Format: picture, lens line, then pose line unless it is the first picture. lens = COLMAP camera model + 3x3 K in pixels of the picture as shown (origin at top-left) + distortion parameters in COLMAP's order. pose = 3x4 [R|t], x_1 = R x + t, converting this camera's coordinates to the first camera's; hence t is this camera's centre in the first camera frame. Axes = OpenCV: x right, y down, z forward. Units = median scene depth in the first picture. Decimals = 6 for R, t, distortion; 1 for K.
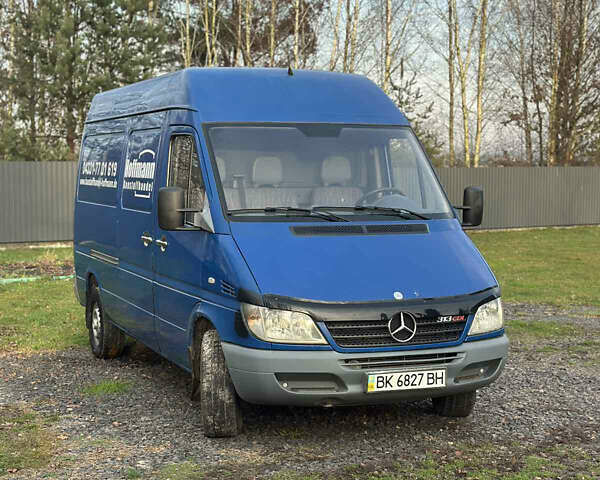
lens RADIAL K [[1148.1, 0, 300.0], [0, 1148.1, 240.0], [0, 0, 1]] dist [0.009520, -0.079920]
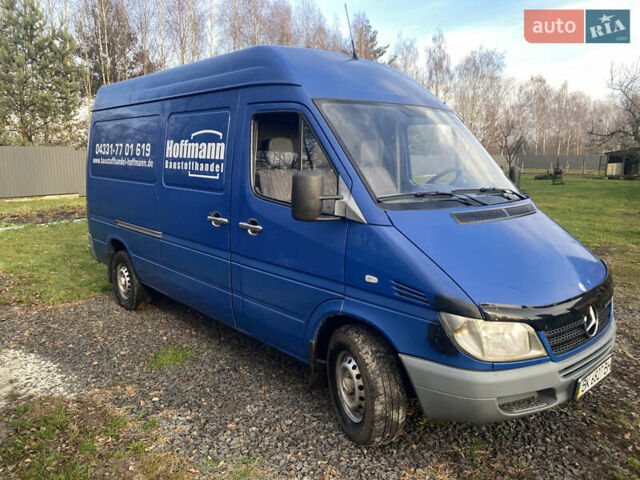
lens RADIAL K [[495.4, 0, 300.2], [0, 495.4, 242.4], [0, 0, 1]] dist [0.012794, -0.000743]
pose [[0.942613, -0.058277, 0.328763, -0.210432], [0.018785, 0.992347, 0.122045, -0.033063], [-0.333359, -0.108865, 0.936494, 0.567562]]
